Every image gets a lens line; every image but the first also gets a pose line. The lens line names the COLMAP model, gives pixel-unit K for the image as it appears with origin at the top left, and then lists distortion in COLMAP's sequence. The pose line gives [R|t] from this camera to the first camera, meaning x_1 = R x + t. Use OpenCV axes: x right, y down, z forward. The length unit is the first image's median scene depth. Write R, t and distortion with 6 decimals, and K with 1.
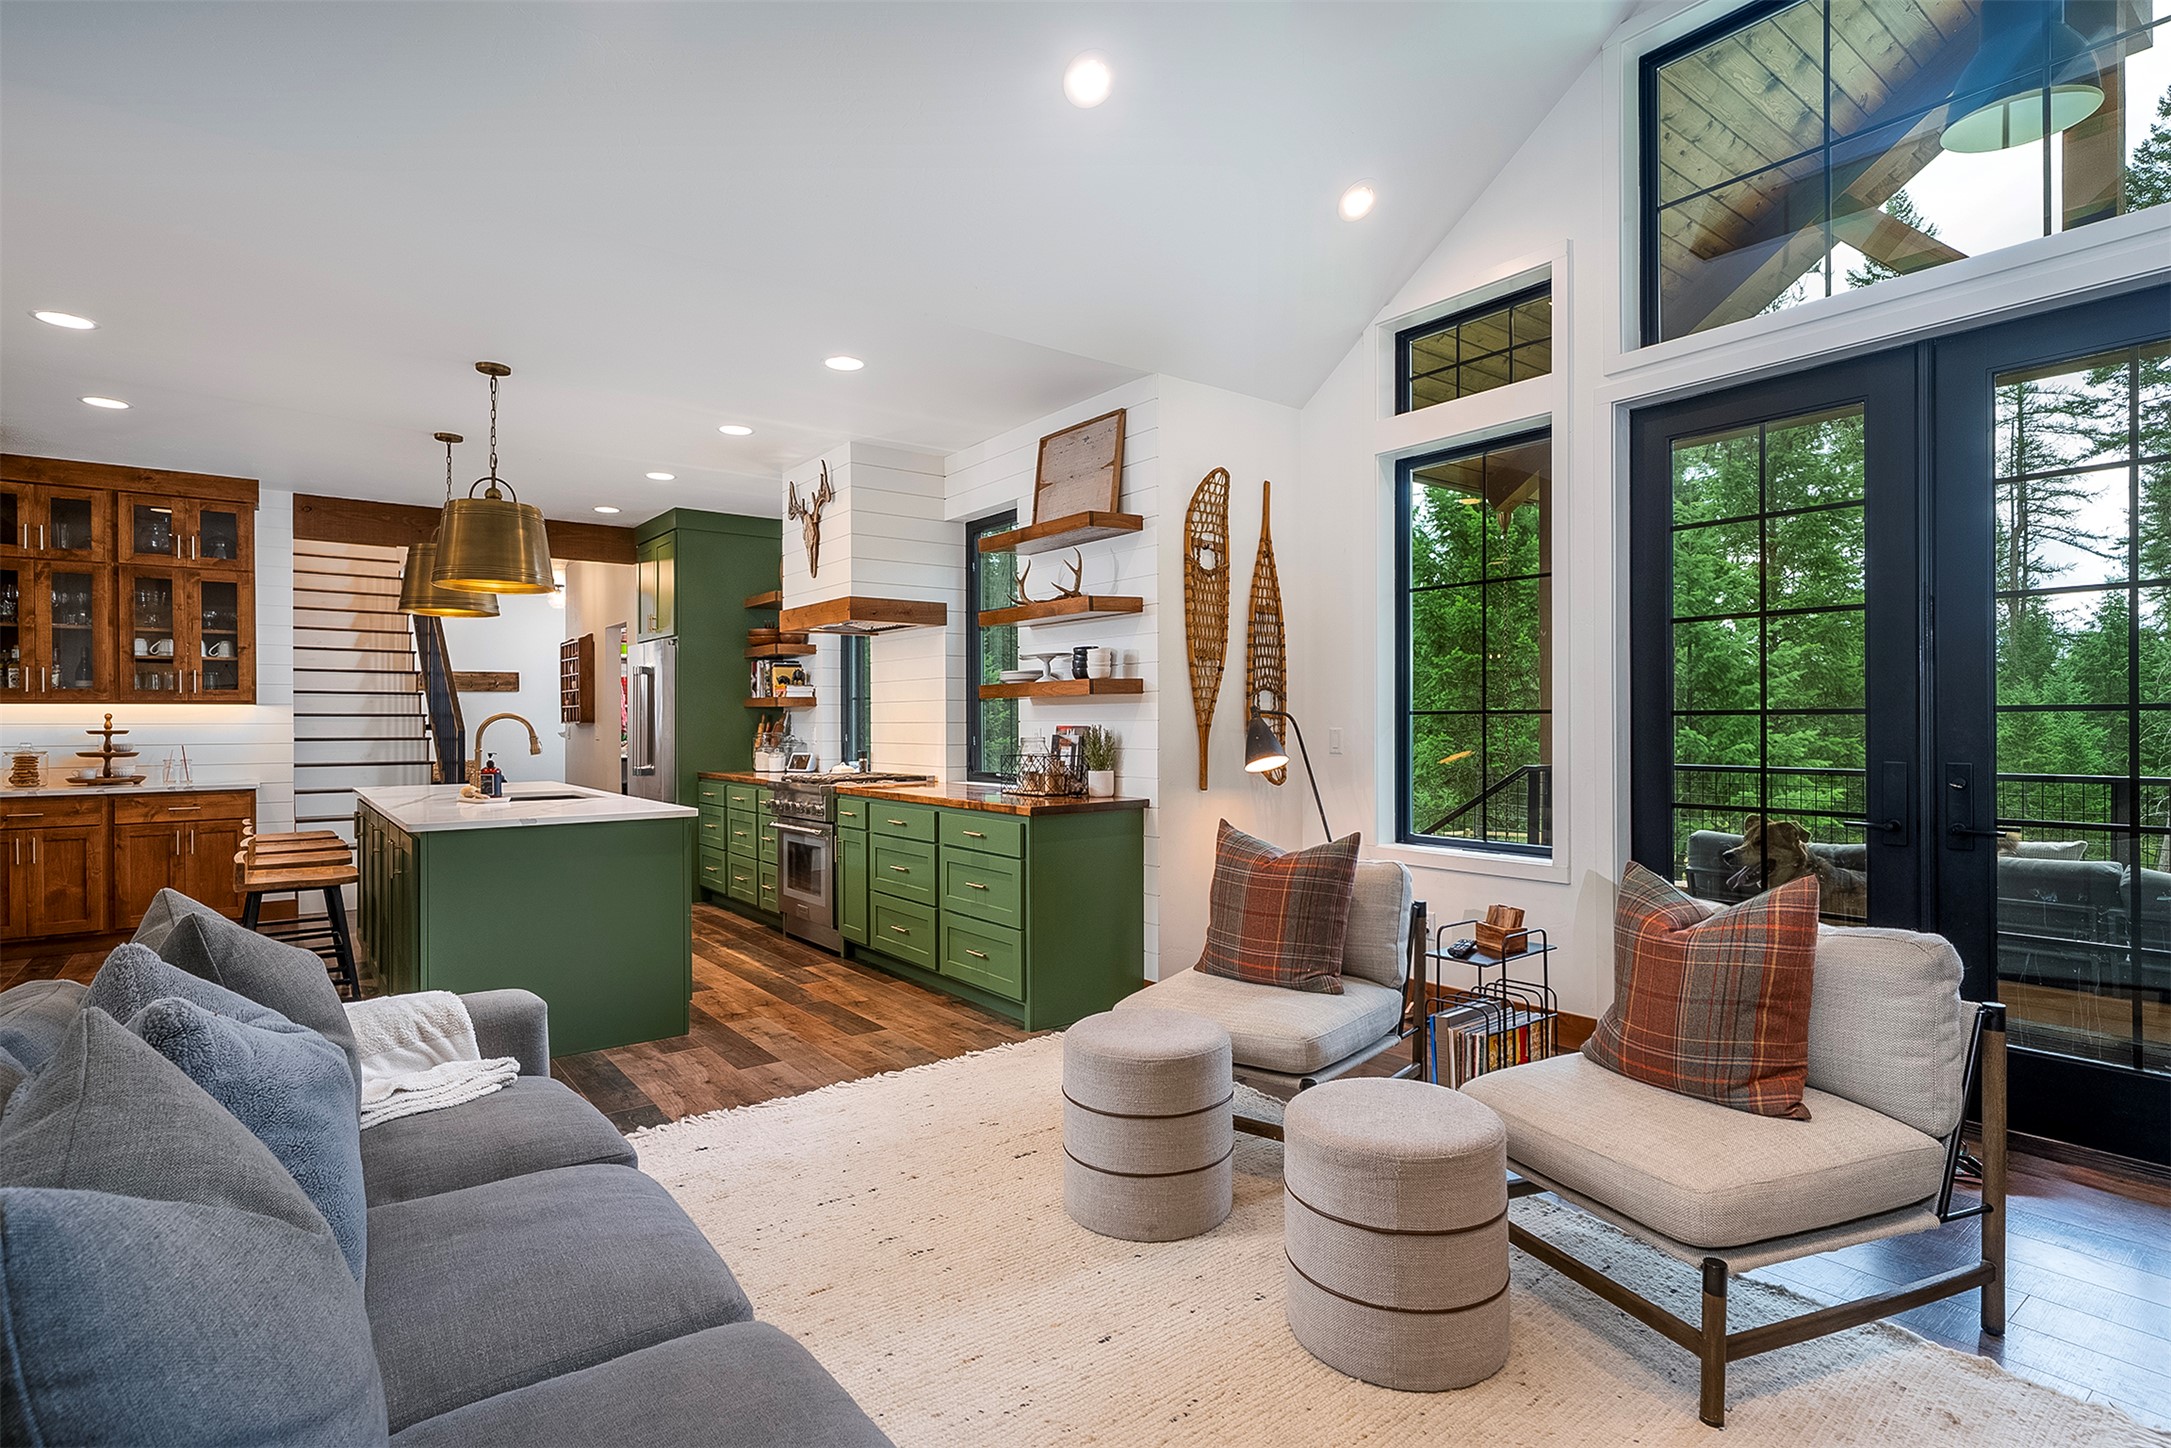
lens RADIAL K [[1088.6, 0, 1086.8], [0, 1088.6, 723.1], [0, 0, 1]] dist [-0.000969, -0.000620]
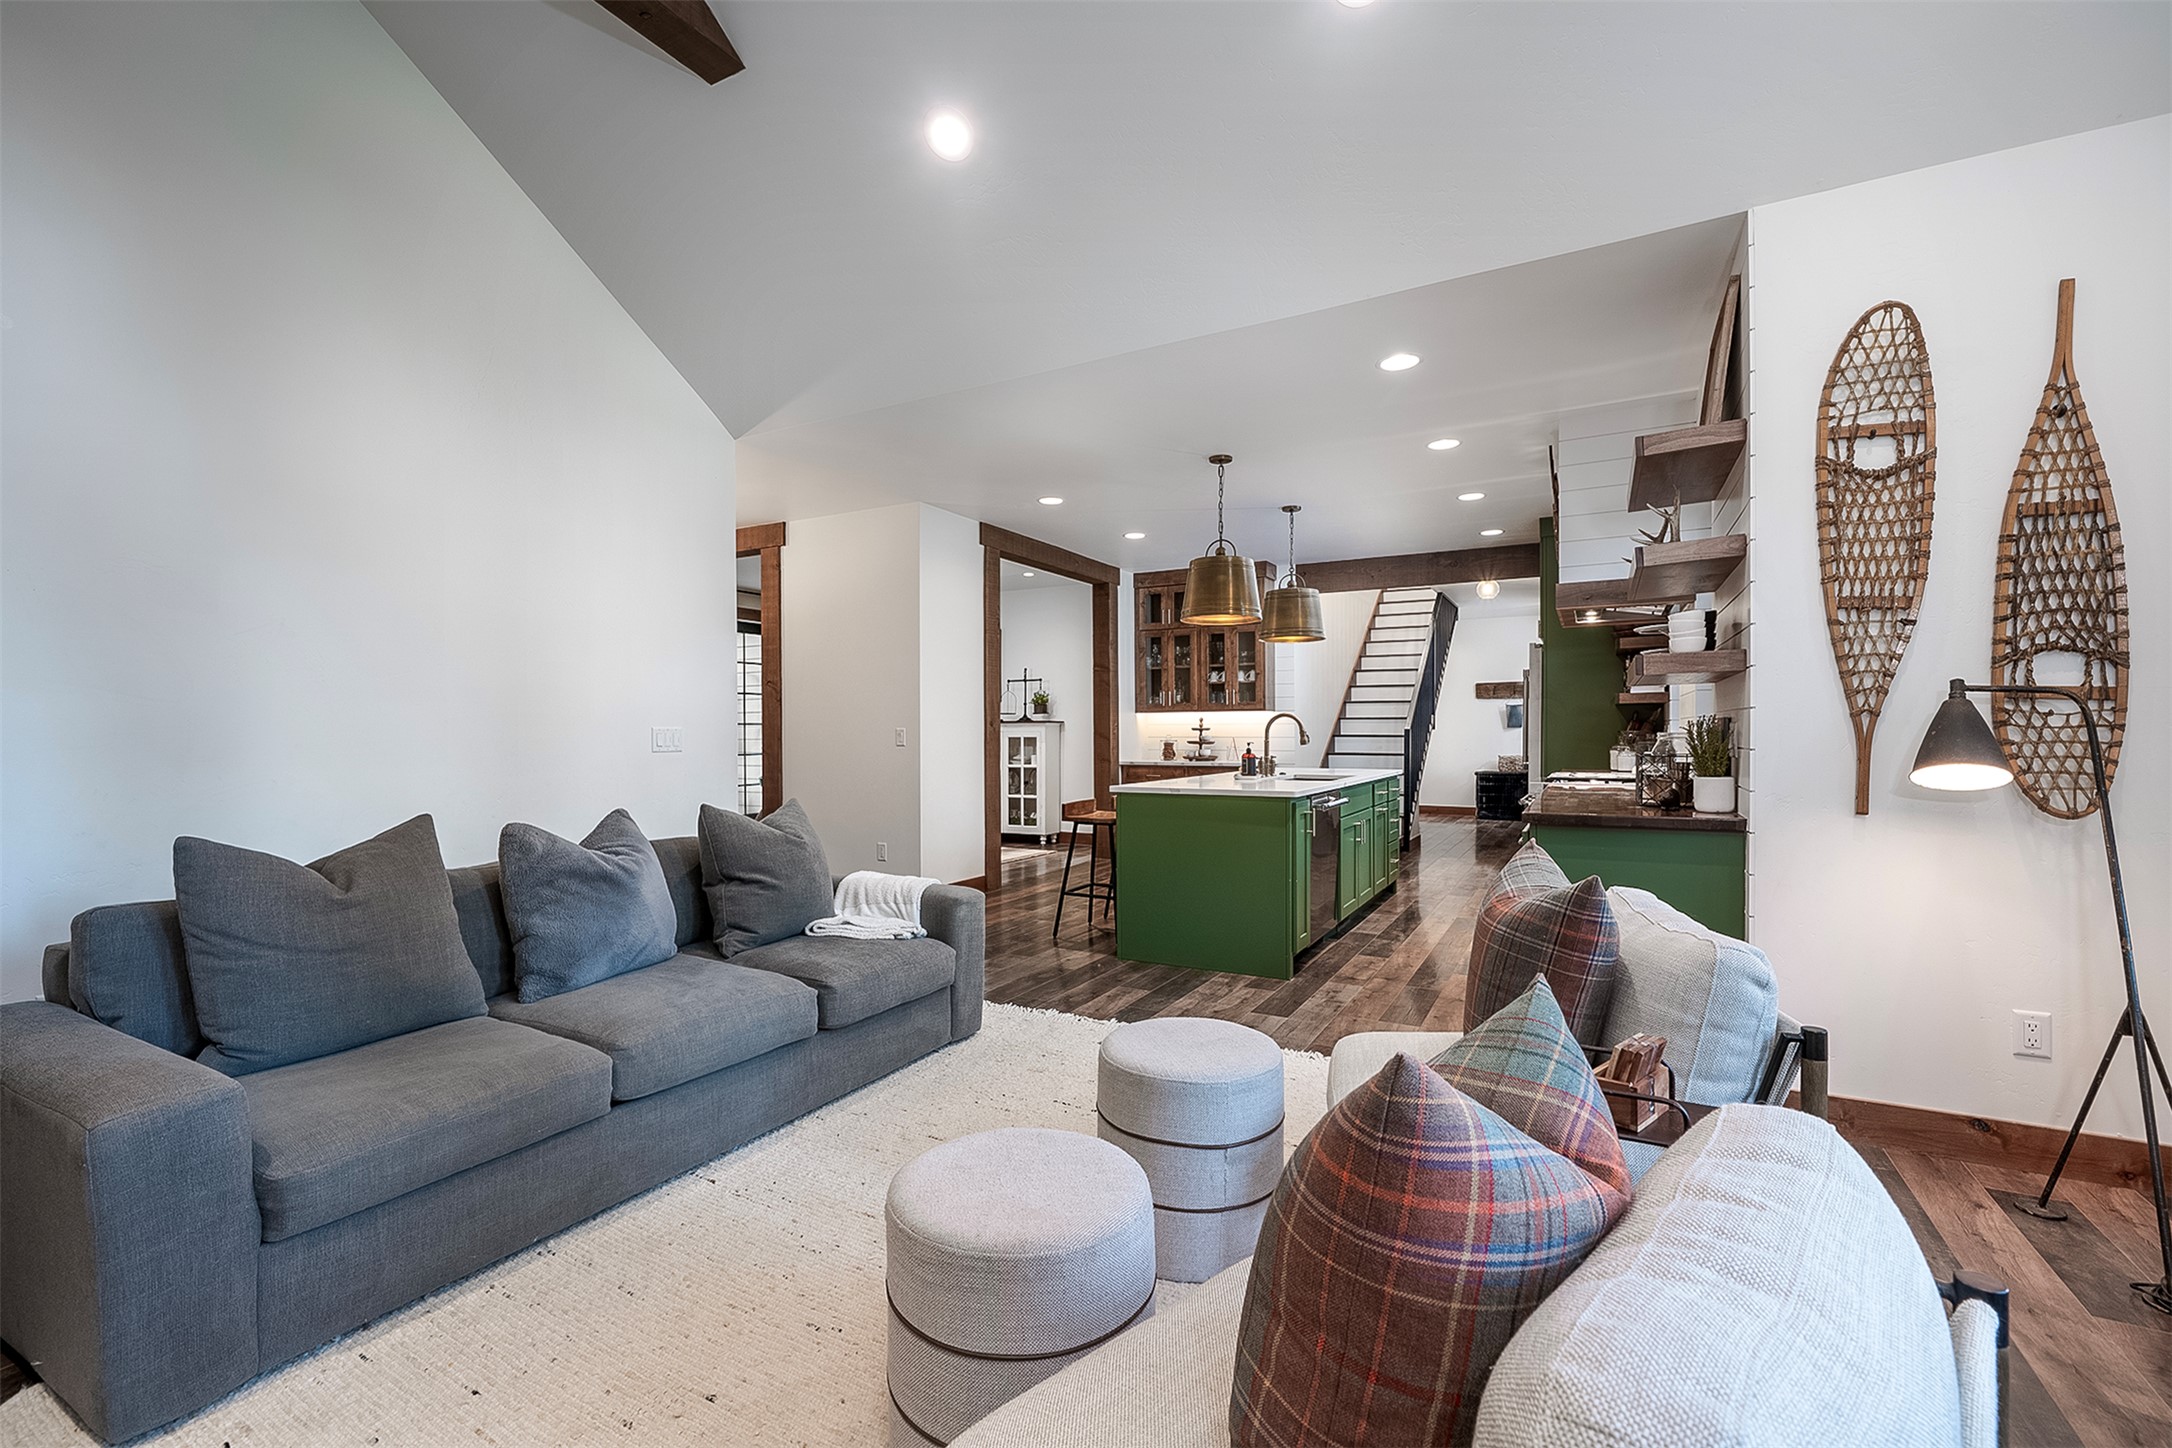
lens RADIAL K [[914.5, 0, 1096.6], [0, 914.5, 736.9], [0, 0, 1]] dist [0.009246, -0.000921]
pose [[0.412544, 0.008439, -0.910899, 0.339351], [-0.000942, 0.999961, 0.008837, 0.009041], [0.910937, -0.002787, 0.412535, 0.296820]]
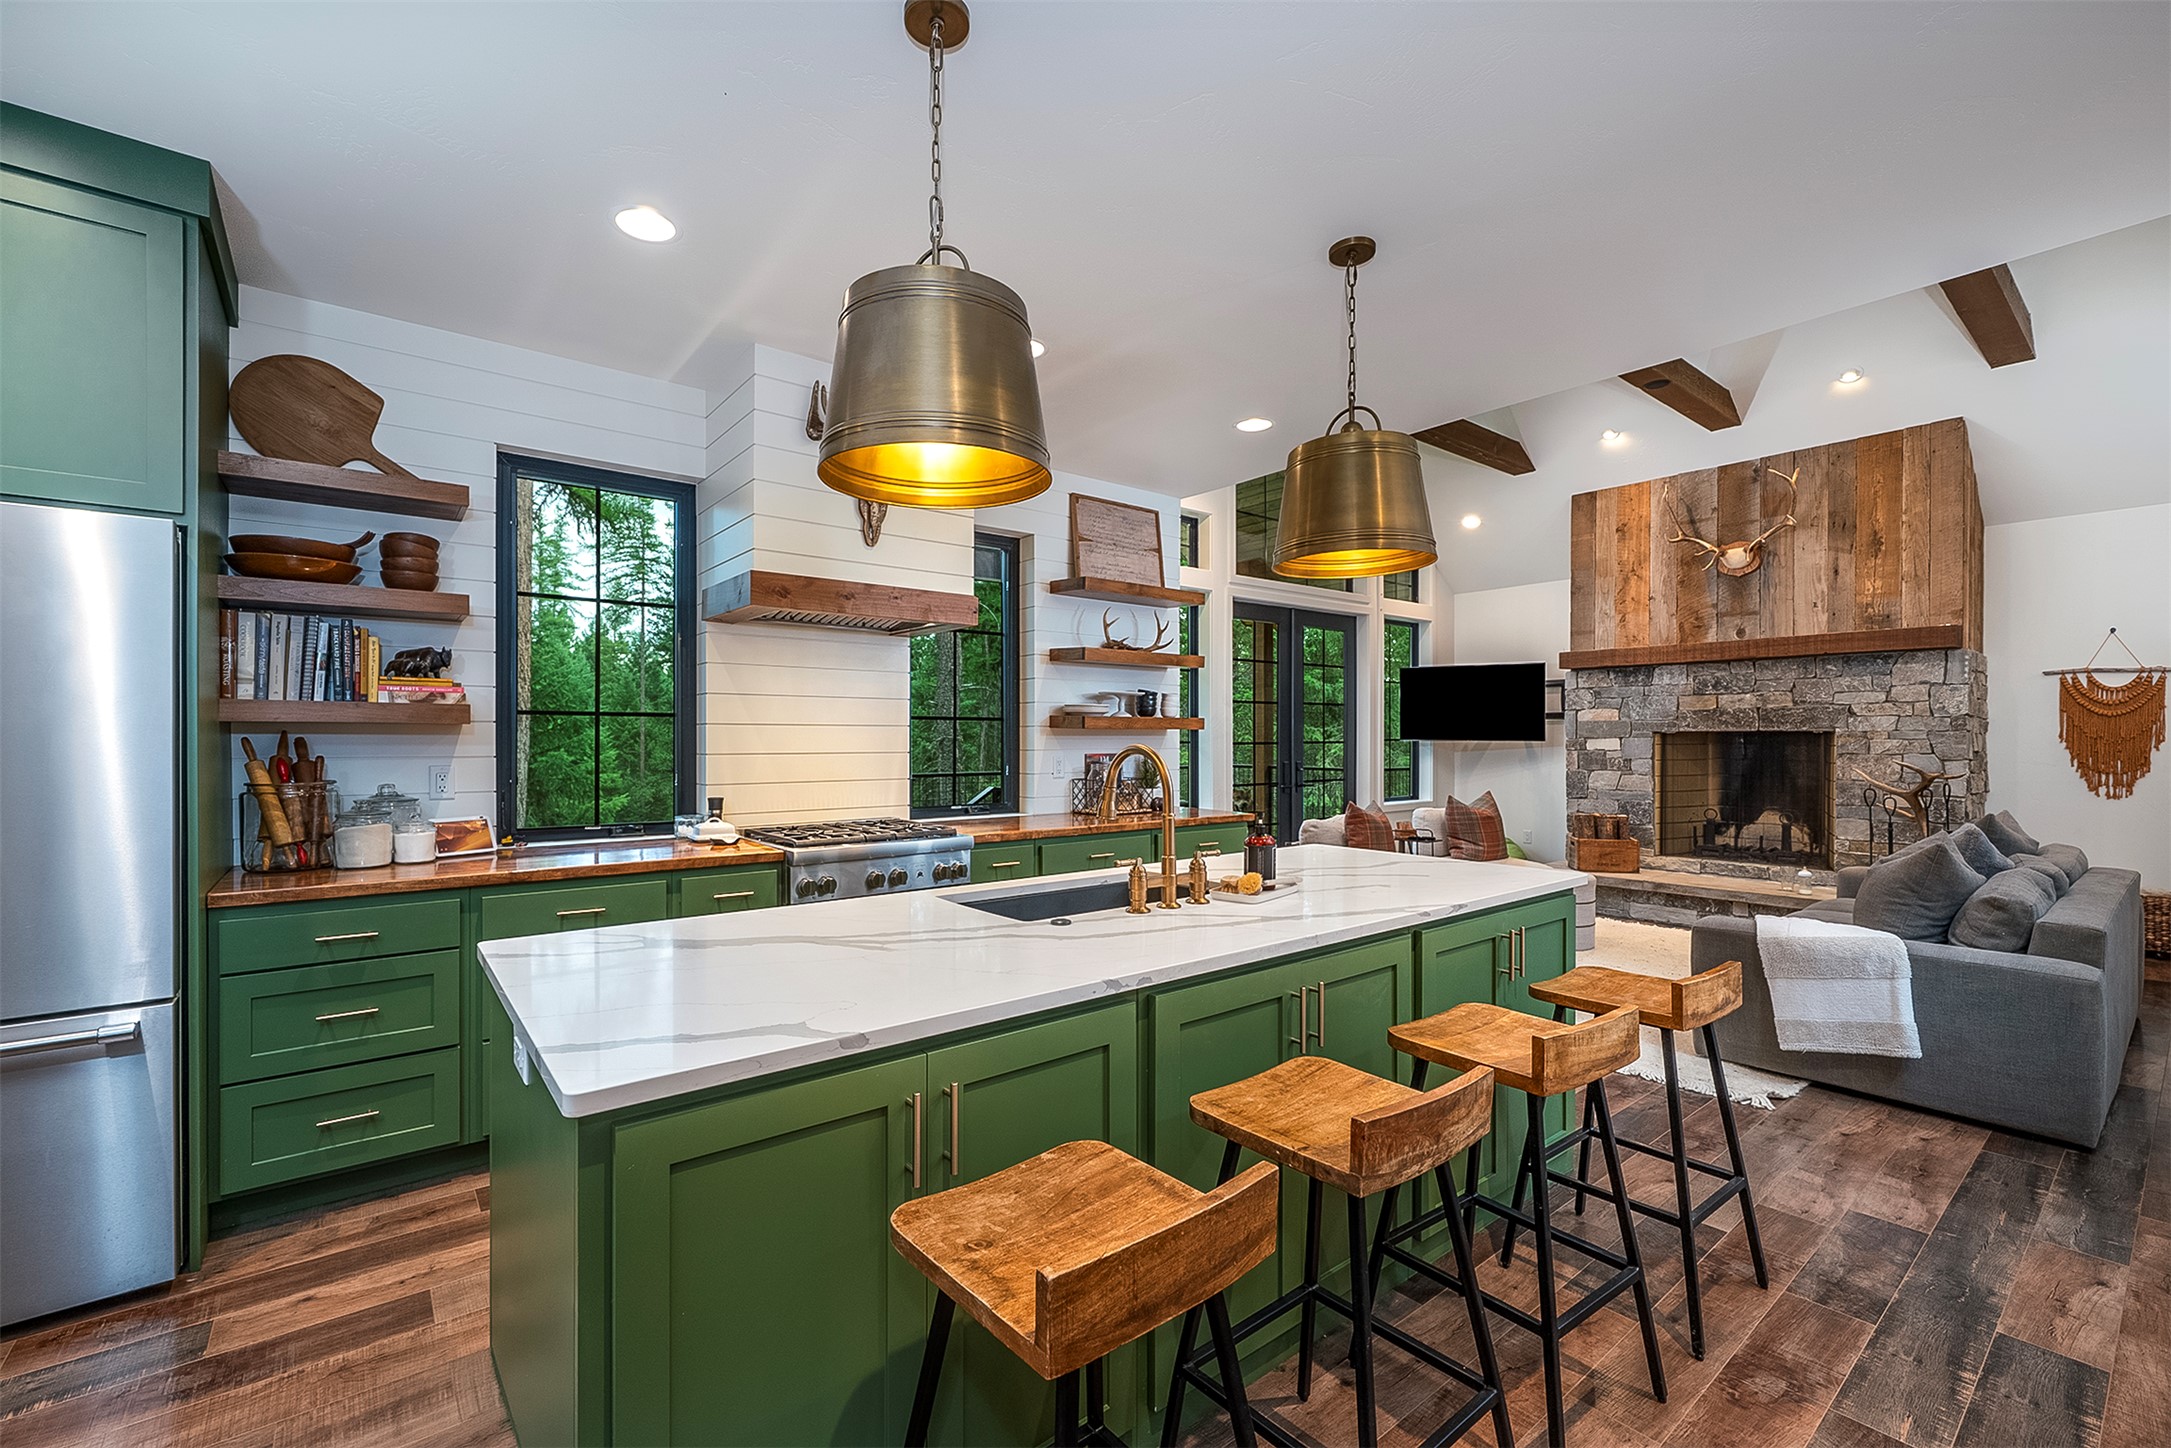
lens RADIAL K [[914.1, 0, 1067.4], [0, 914.1, 735.7], [0, 0, 1]] dist [0.009246, -0.000921]
pose [[-0.015648, 0.002596, 0.999874, -0.874249], [-0.001607, 0.999995, -0.002622, -0.012276], [-0.999876, -0.001647, -0.015644, 0.920672]]
